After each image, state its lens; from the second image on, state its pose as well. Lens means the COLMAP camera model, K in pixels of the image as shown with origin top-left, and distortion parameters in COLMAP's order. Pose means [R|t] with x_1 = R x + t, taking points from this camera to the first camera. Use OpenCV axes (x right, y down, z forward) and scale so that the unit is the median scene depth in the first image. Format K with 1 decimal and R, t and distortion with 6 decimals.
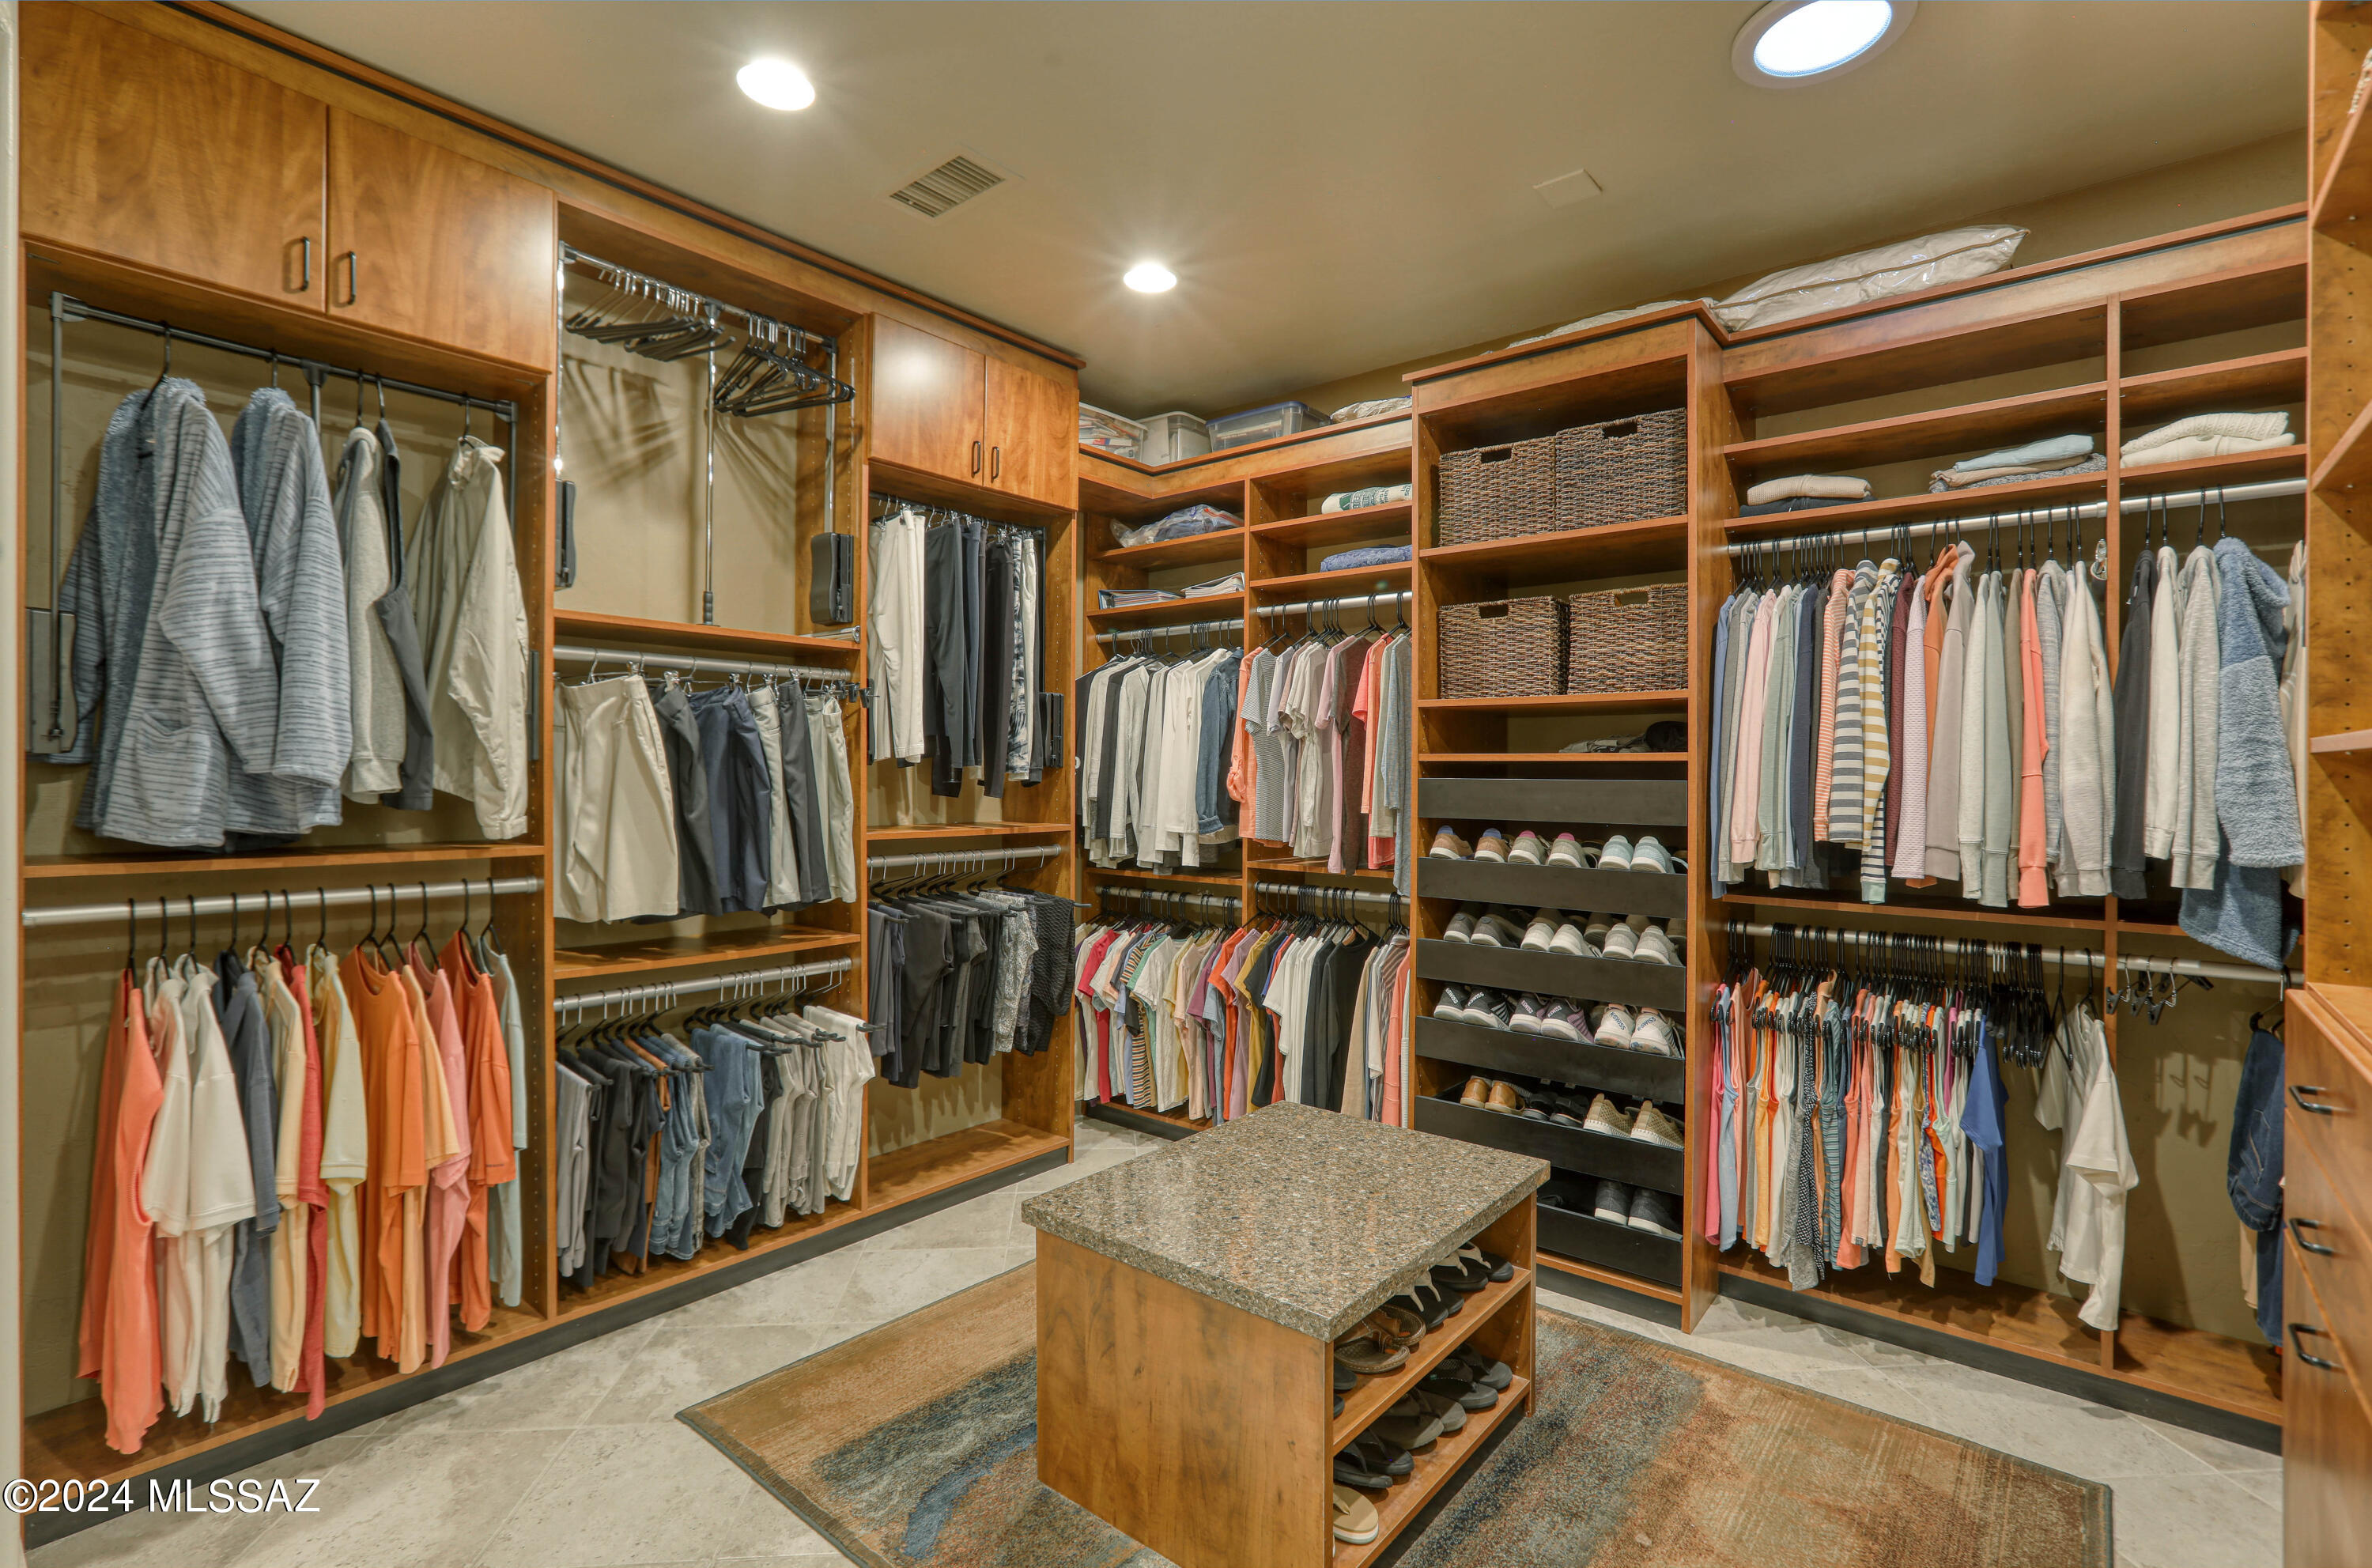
lens RADIAL K [[1081.6, 0, 1187.5], [0, 1081.6, 778.4], [0, 0, 1]] dist [-0.035363, 0.017963]
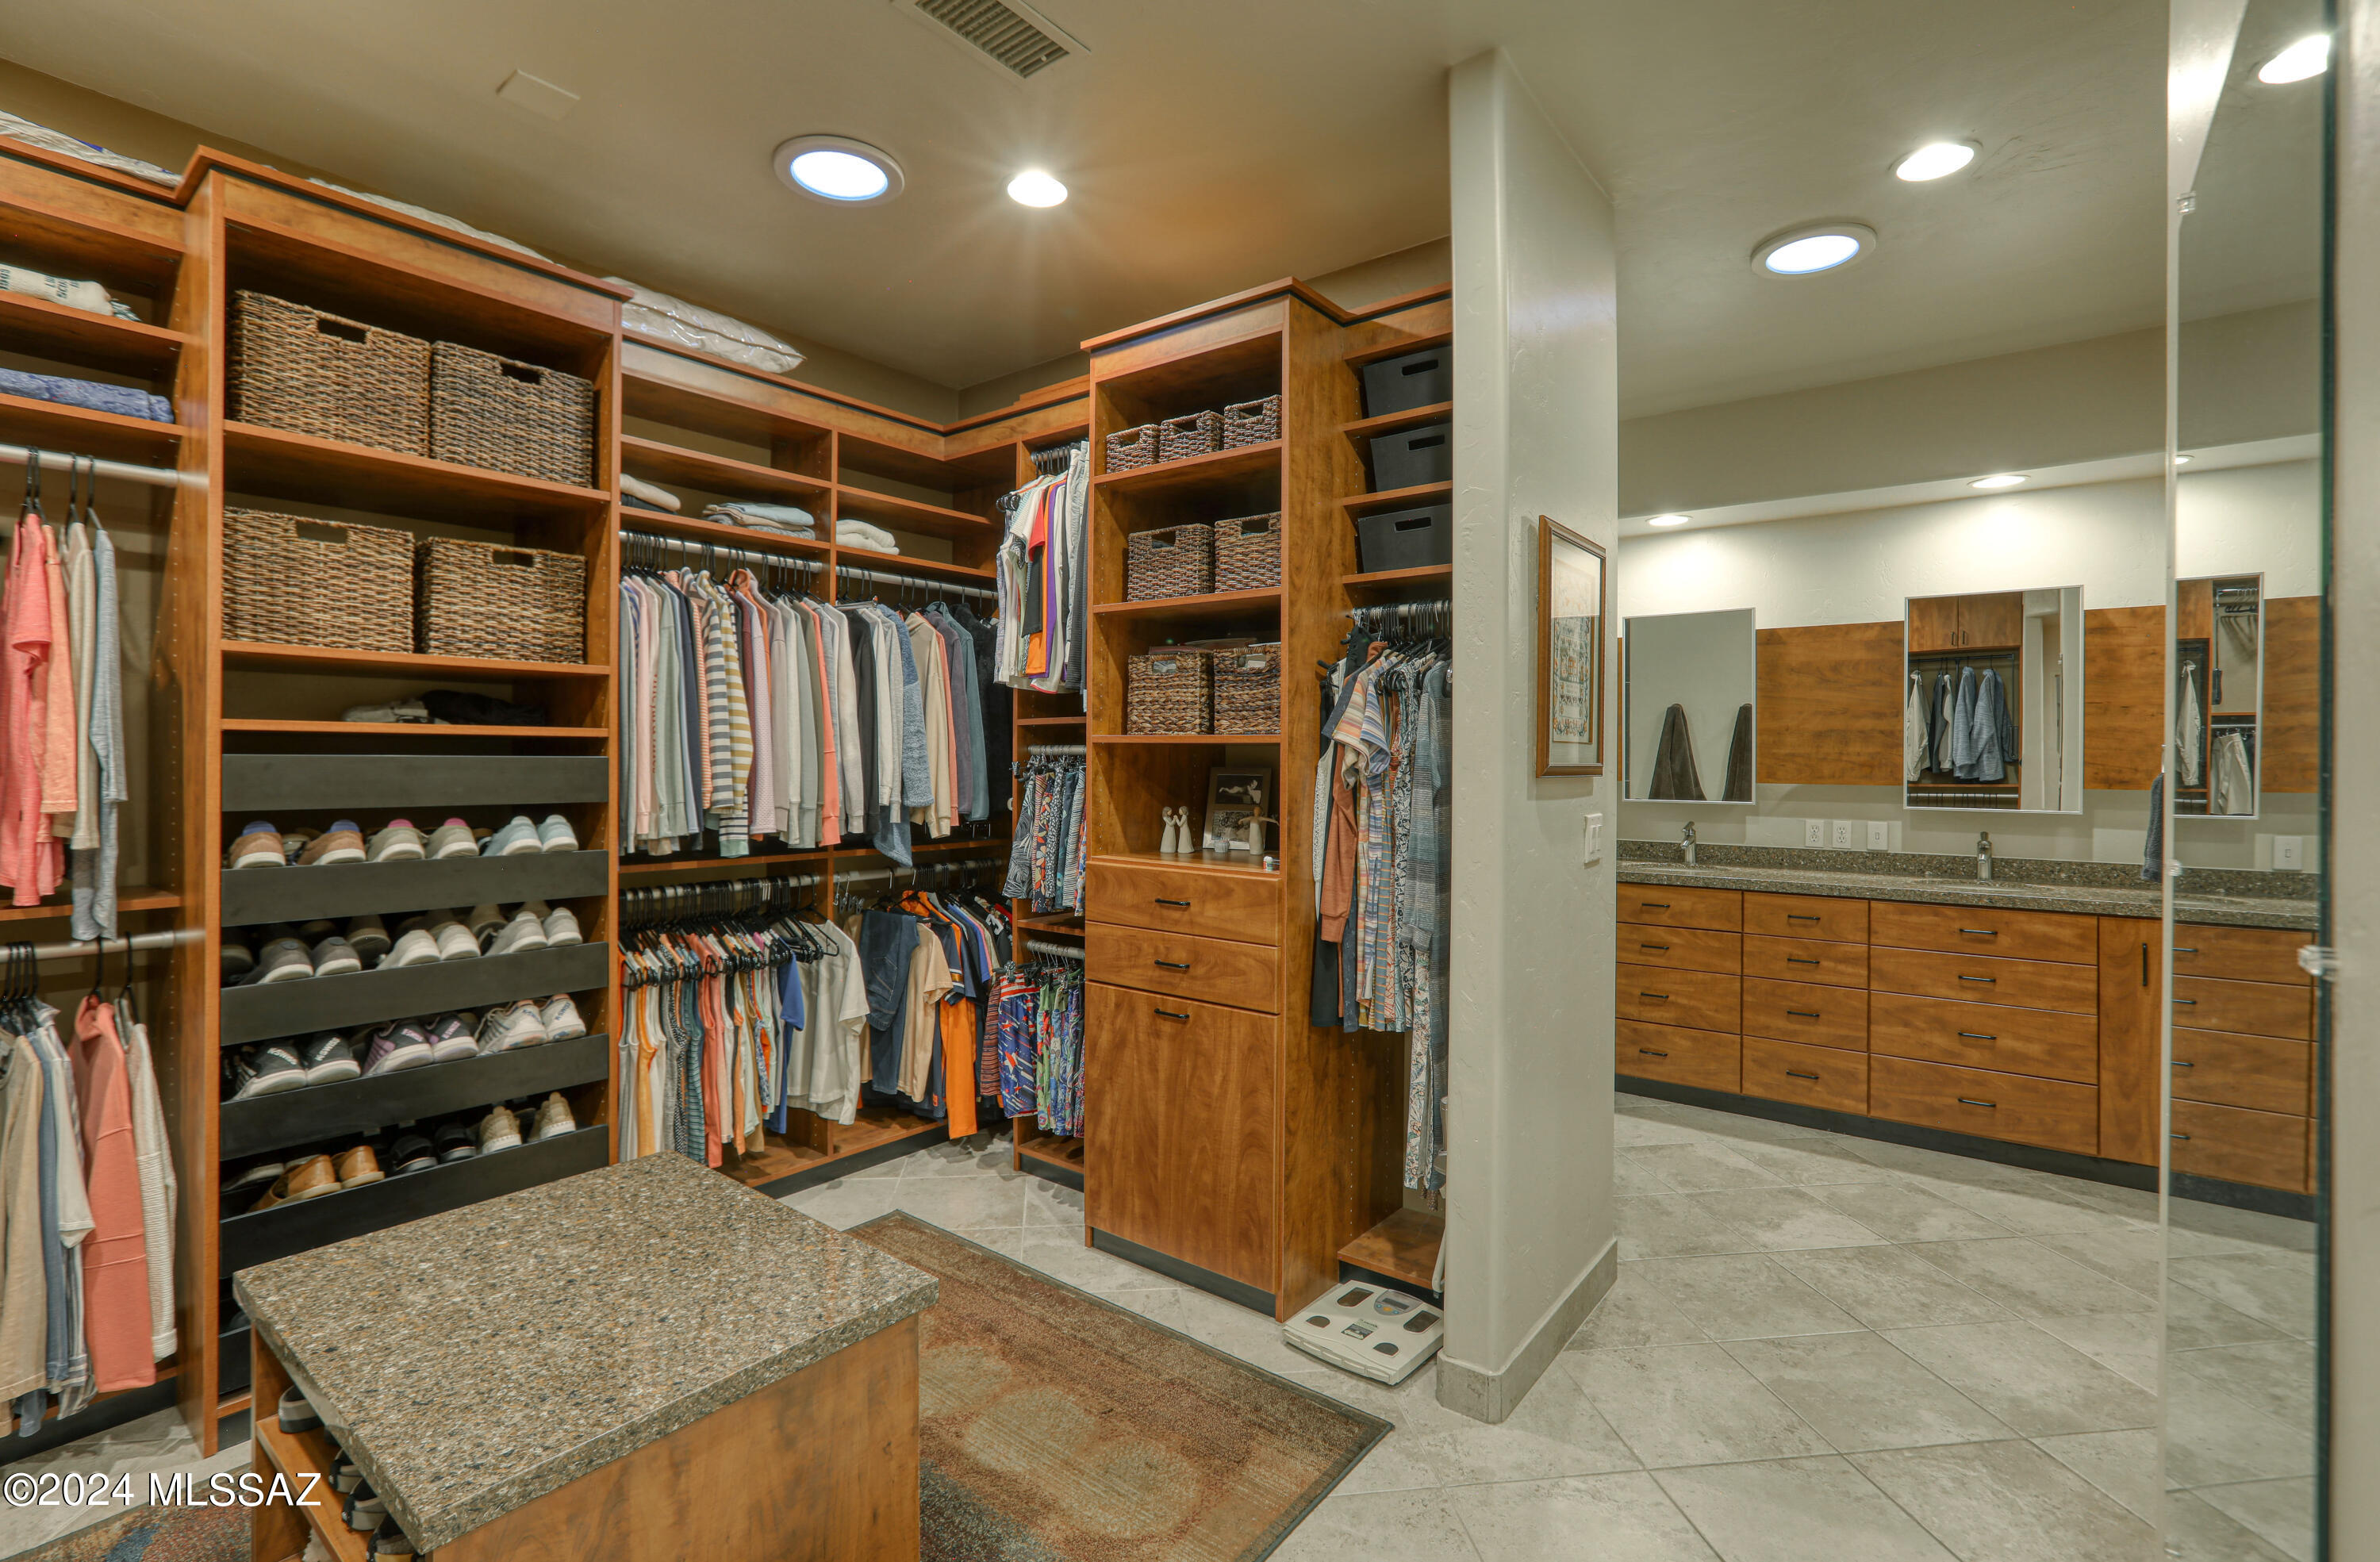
lens RADIAL K [[1081.1, 0, 1193.5], [0, 1081.1, 757.7], [0, 0, 1]] dist [-0.049482, 0.026347]
pose [[-0.030026, -0.005689, 0.999533, -0.549687], [-0.003075, 0.999980, 0.005599, -0.004290], [-0.999544, -0.002905, -0.030043, 0.478498]]
